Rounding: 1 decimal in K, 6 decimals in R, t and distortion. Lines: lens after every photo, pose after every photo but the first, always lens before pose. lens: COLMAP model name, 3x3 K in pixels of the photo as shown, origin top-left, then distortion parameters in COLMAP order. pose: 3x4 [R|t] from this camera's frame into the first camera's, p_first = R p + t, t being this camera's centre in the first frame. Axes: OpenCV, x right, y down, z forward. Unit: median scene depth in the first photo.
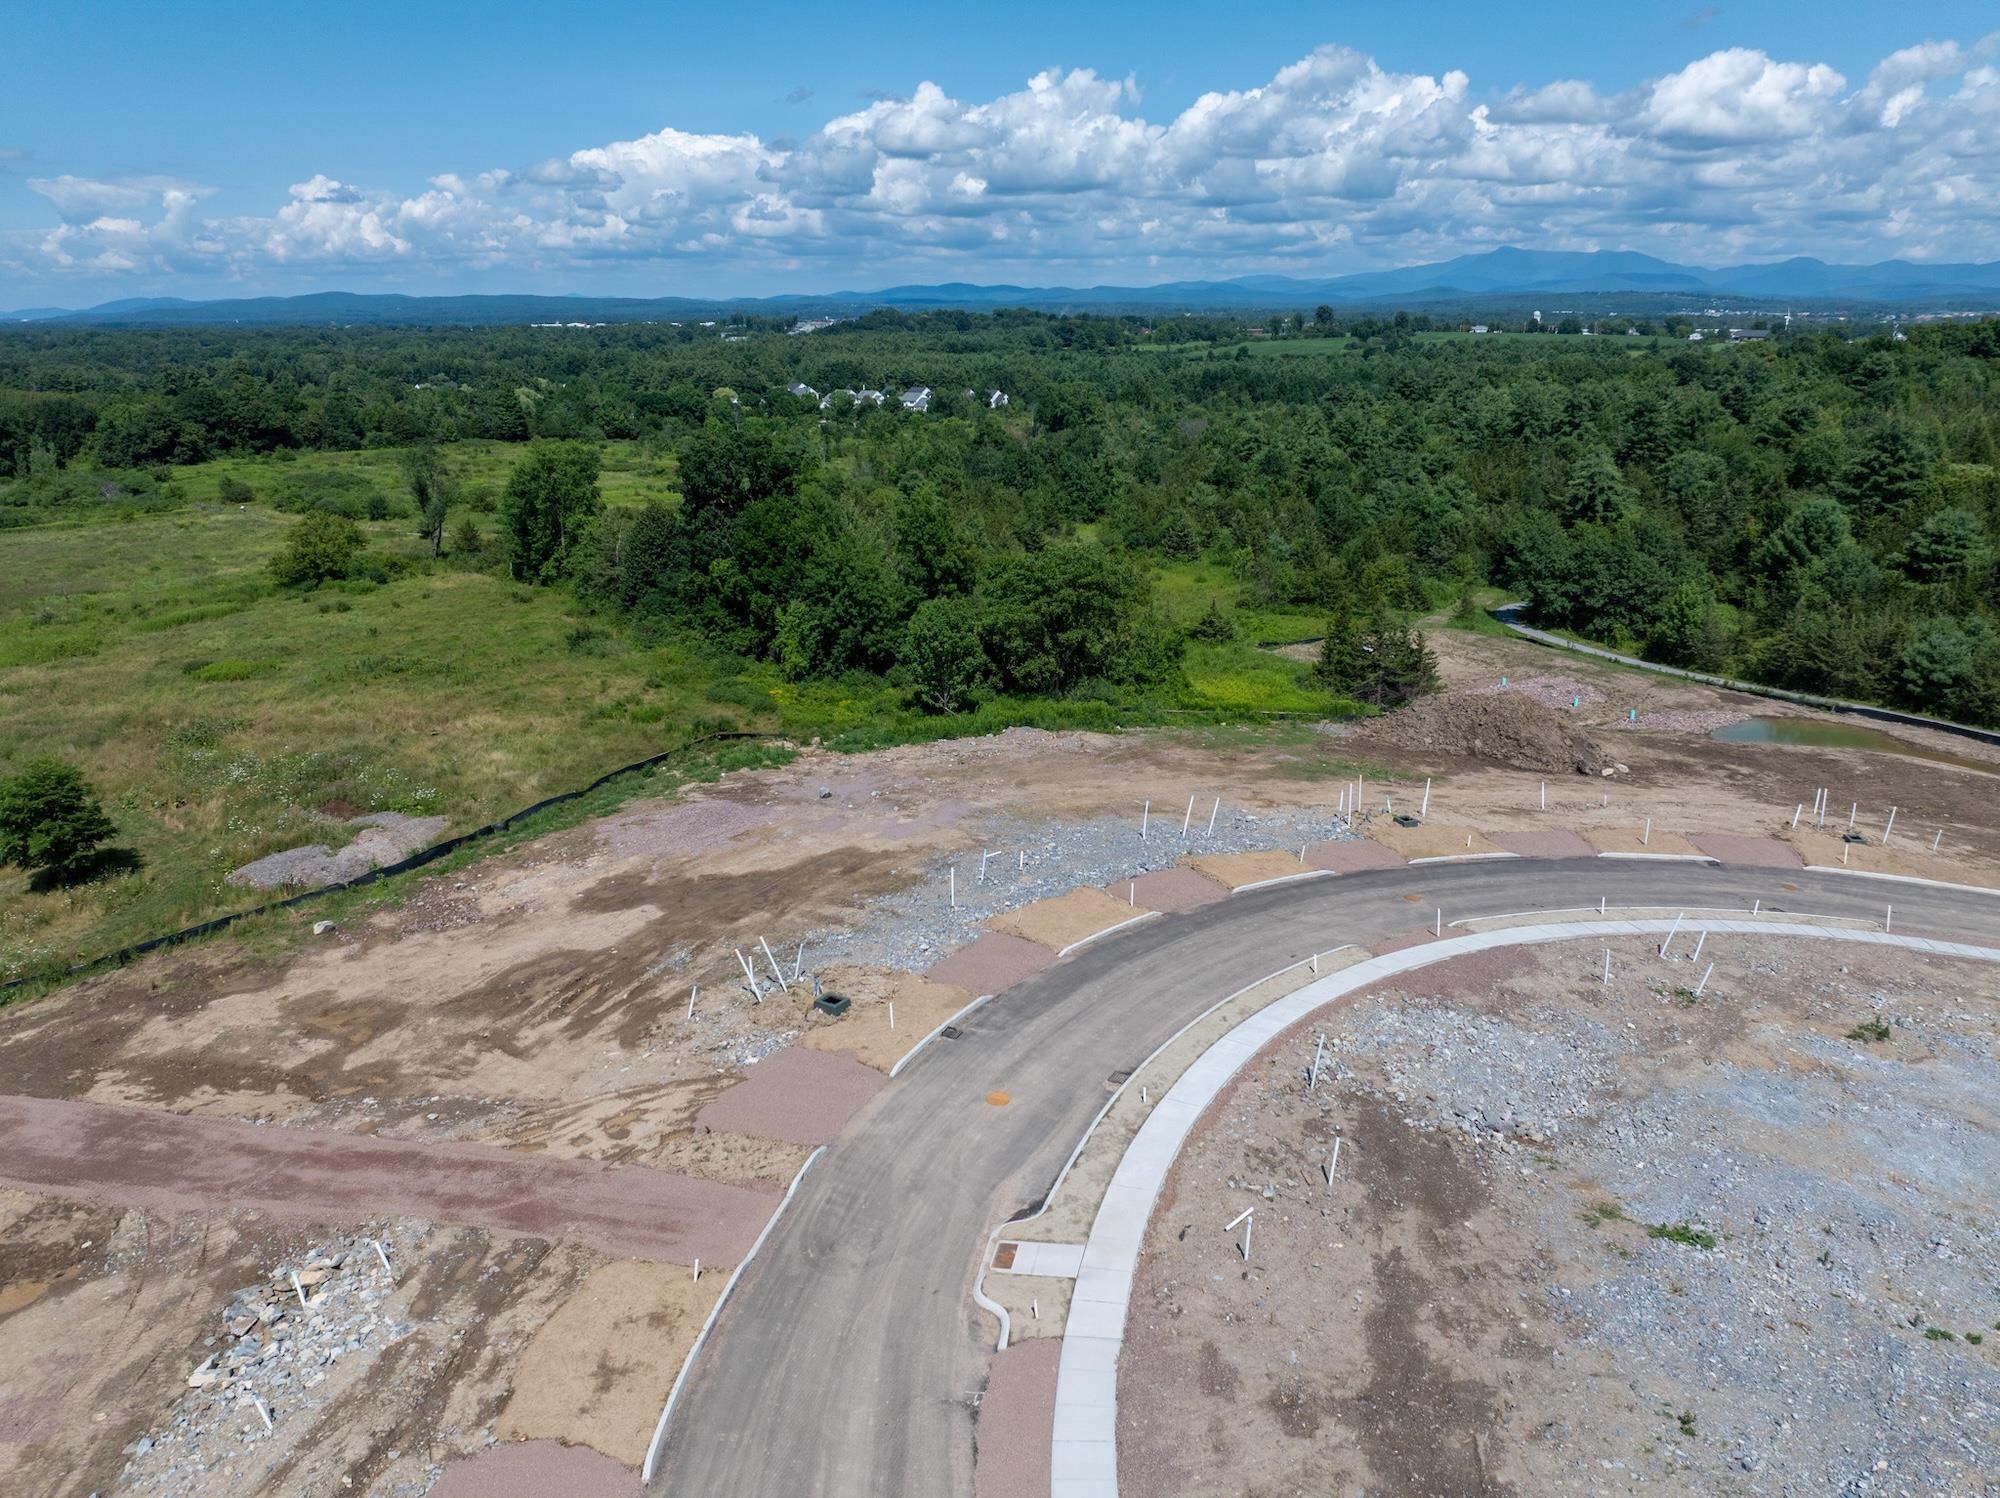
lens RADIAL K [[1397.5, 0, 1020.7], [0, 1397.5, 739.8], [0, 0, 1]] dist [-0.038074, 0.000780]
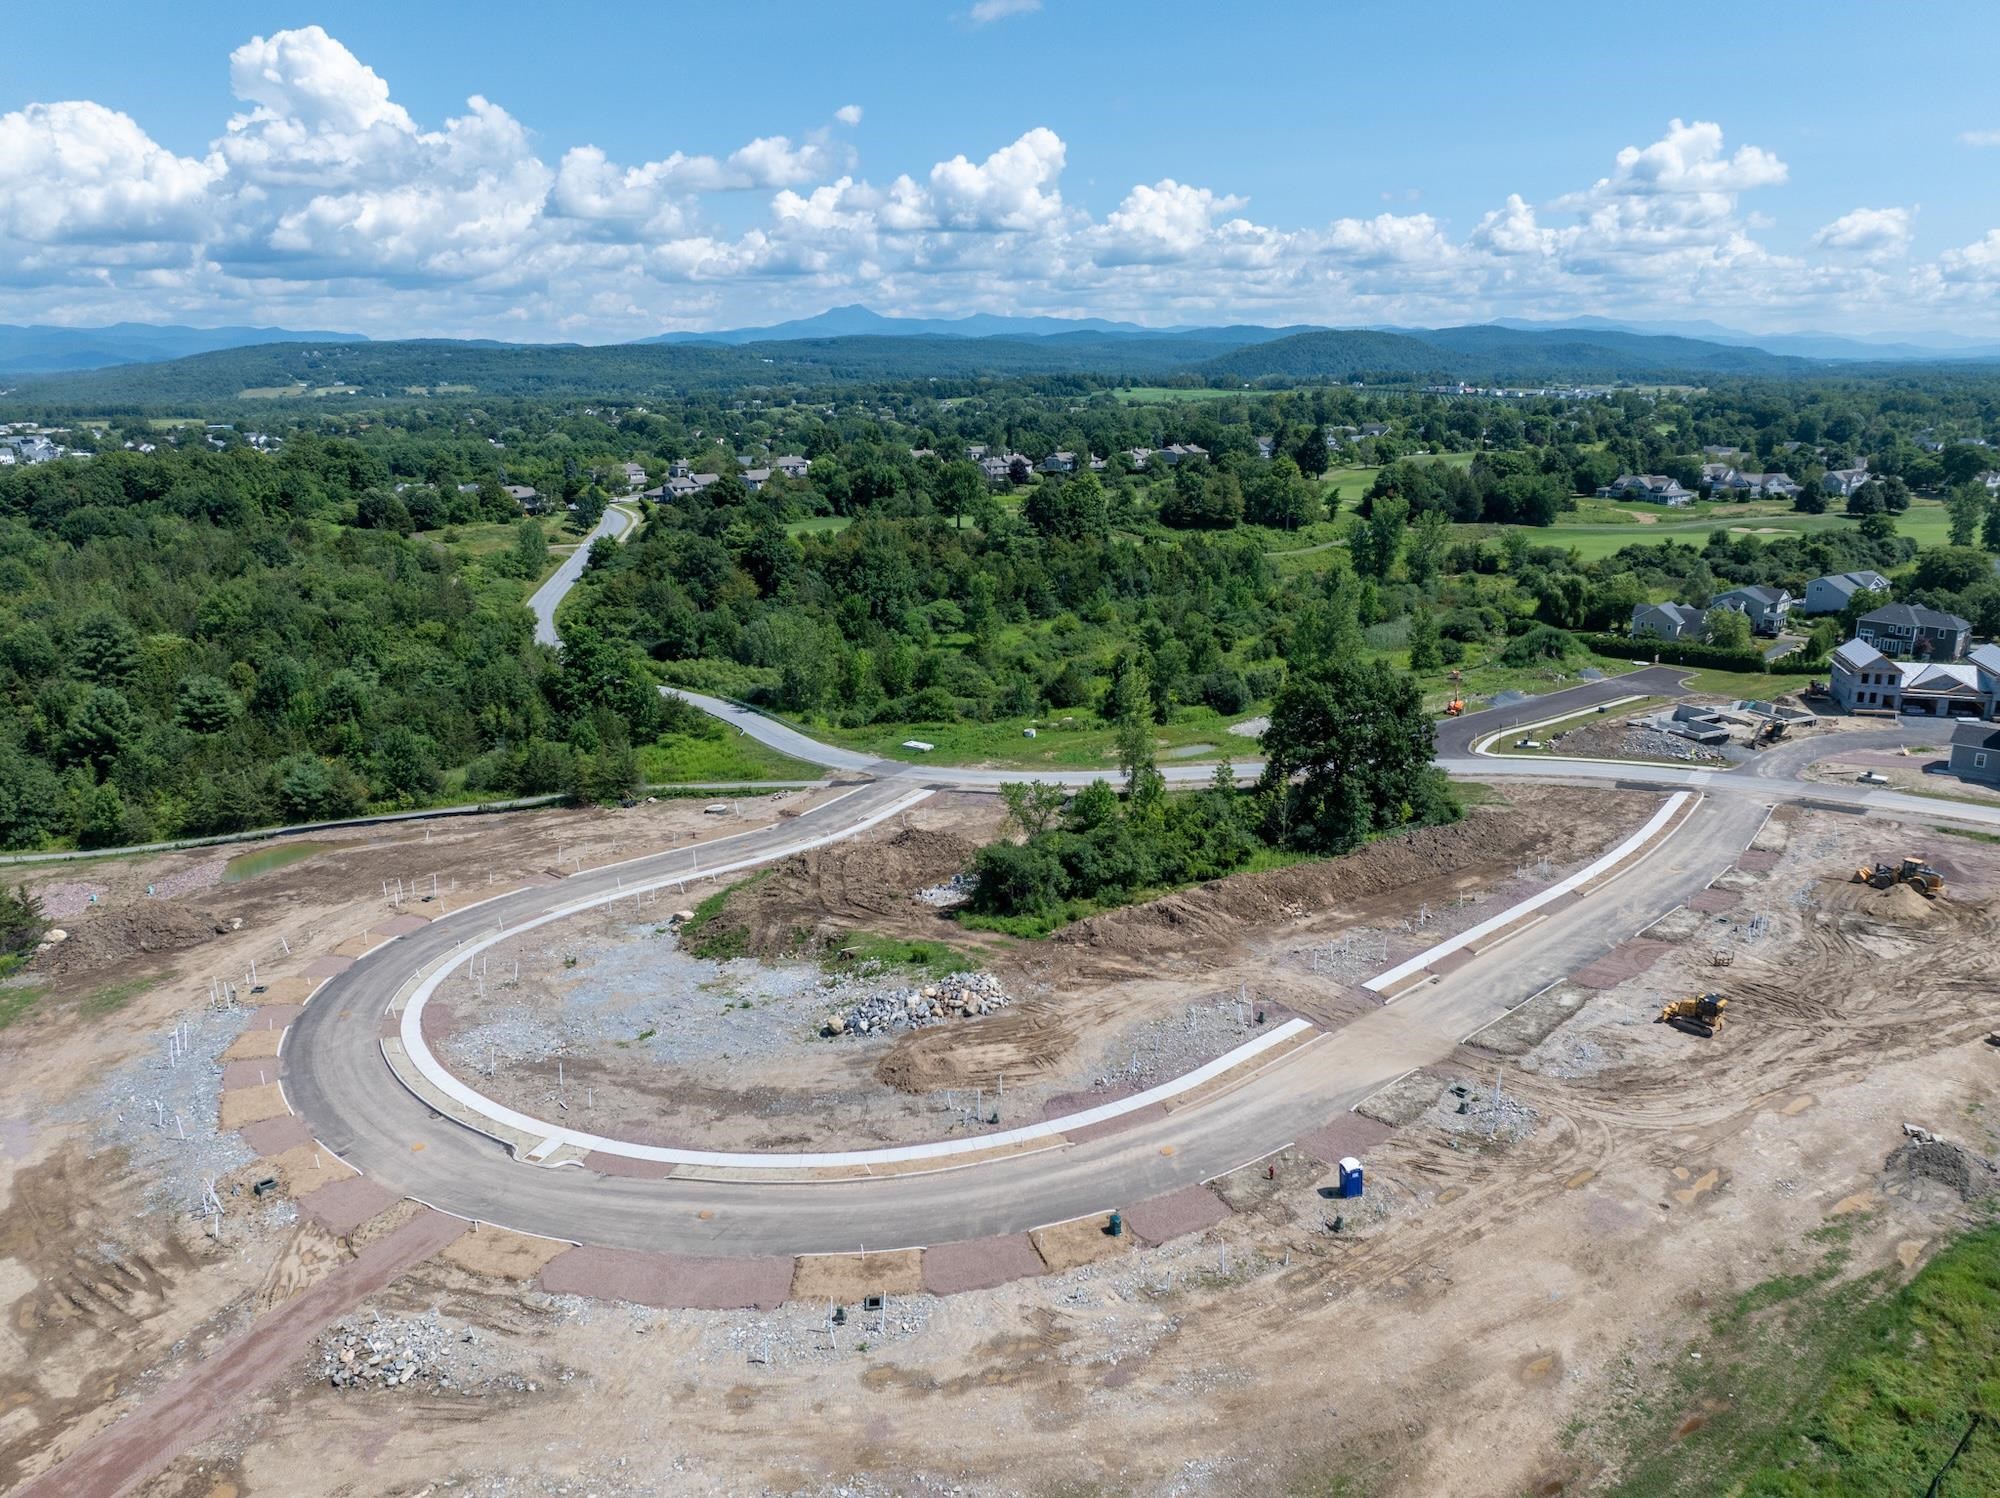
lens RADIAL K [[1389.3, 0, 1000.0], [0, 1389.3, 749.0], [0, 0, 1]] dist [-0.032122, -0.001102]
pose [[0.237786, -0.256020, 0.936969, -0.618196], [0.293869, 0.938392, 0.181830, -0.158349], [-0.925796, 0.232110, 0.298373, -0.197530]]
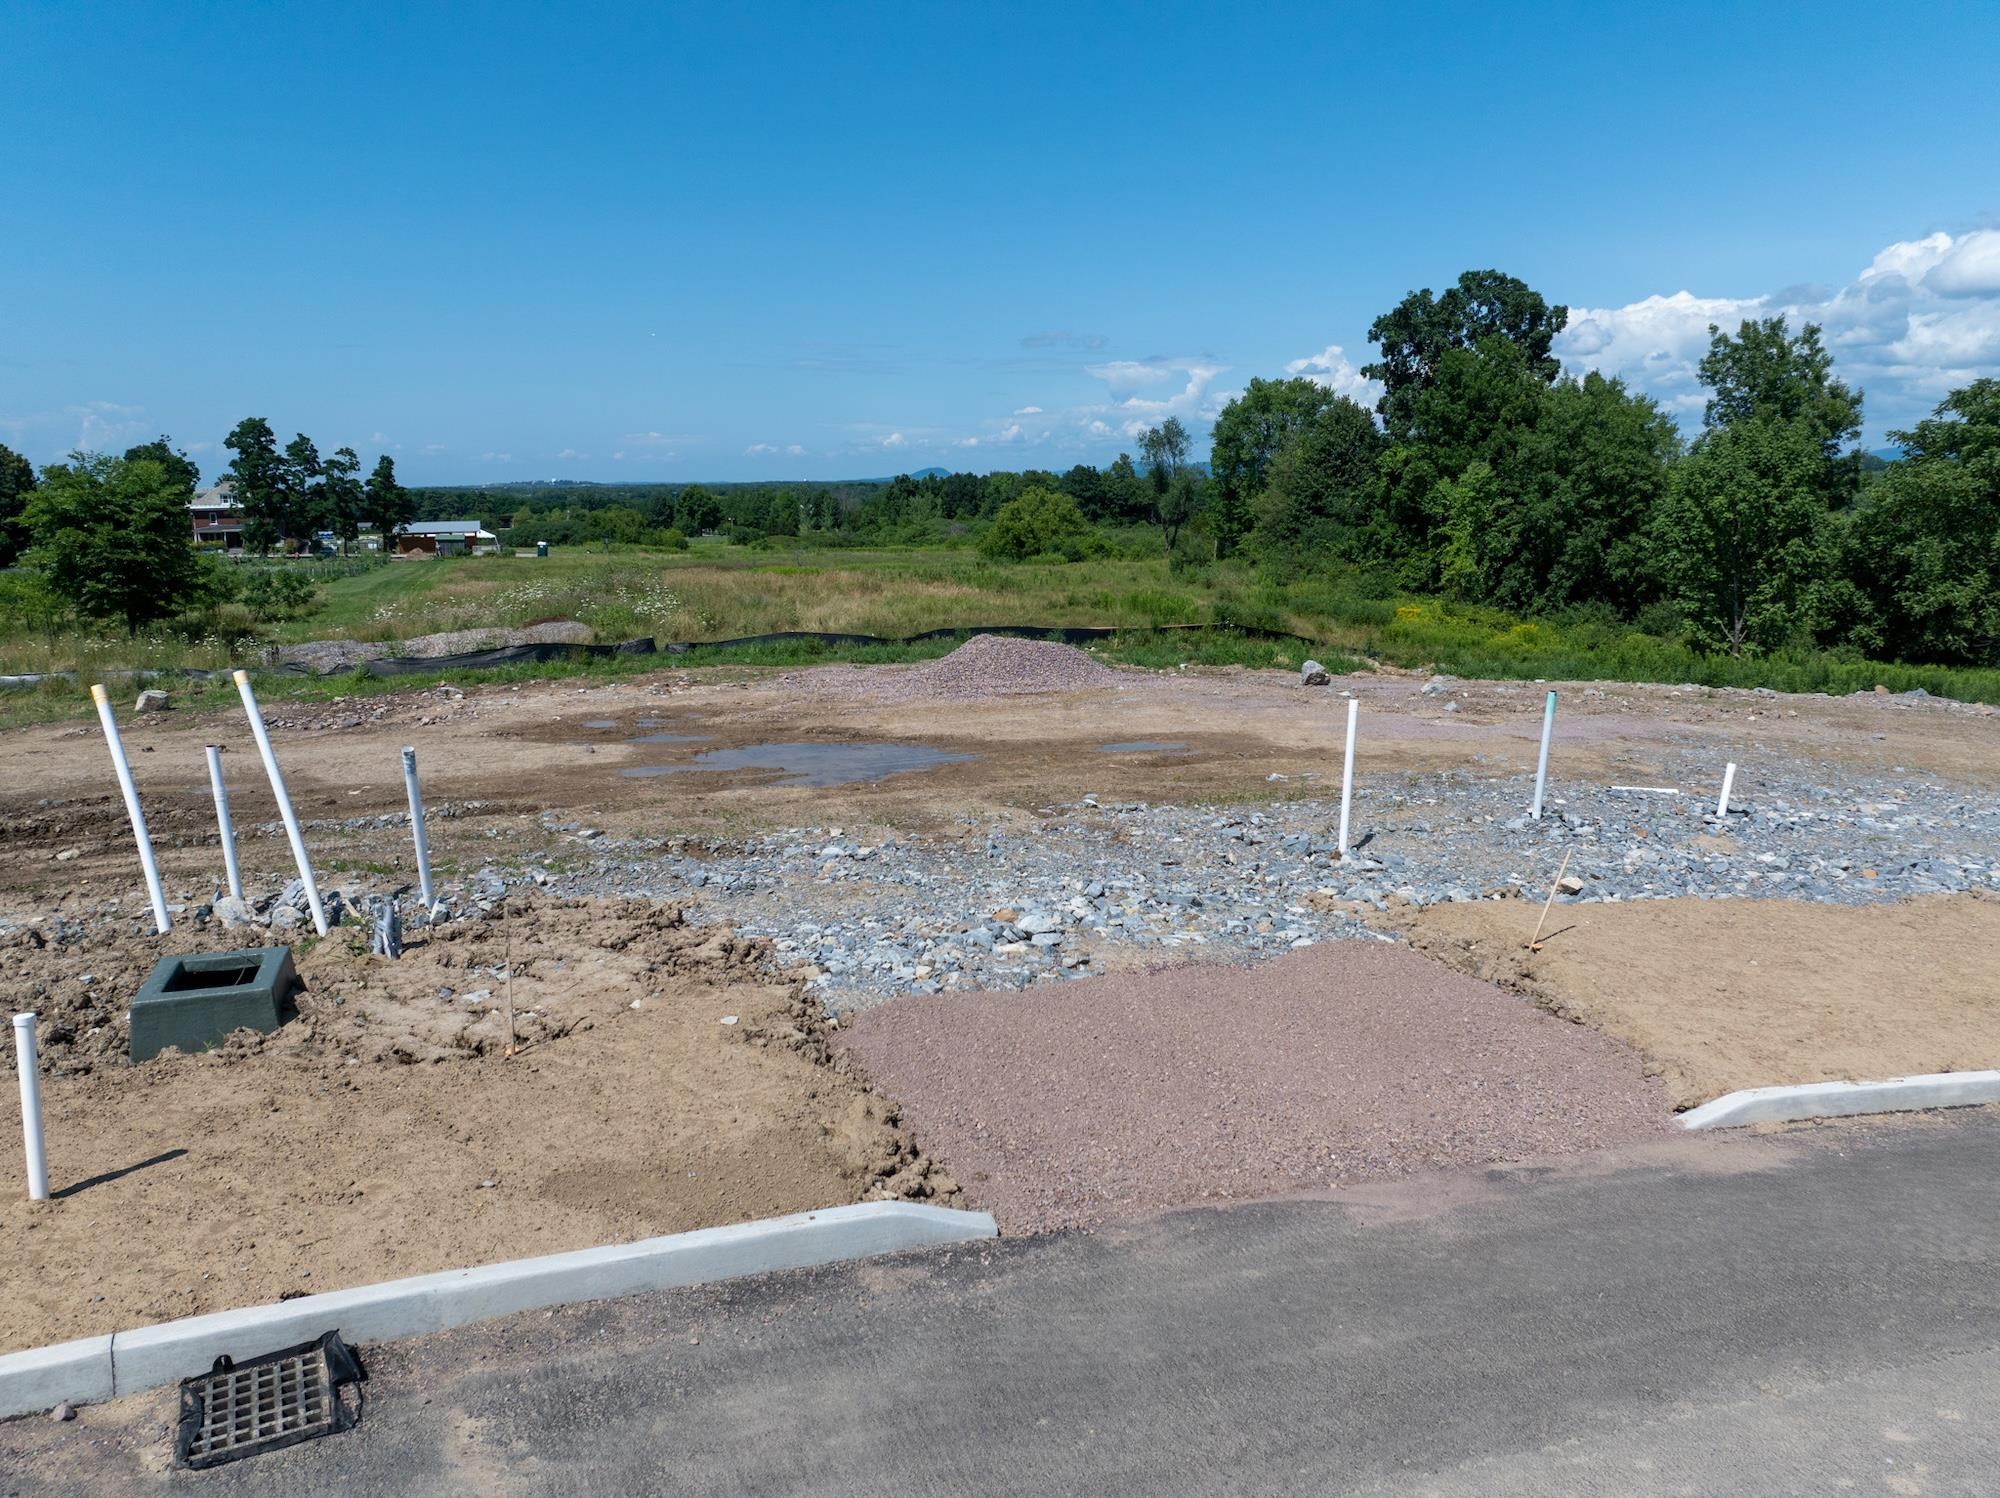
lens RADIAL K [[1400.7, 0, 1000.0], [0, 1400.7, 749.0], [0, 0, 1]] dist [-0.047438, 0.001493]
pose [[0.798015, 0.104917, -0.593434, 0.027561], [-0.166762, 0.984721, -0.050157, 0.068293], [0.579105, 0.138988, 0.803318, 0.419375]]
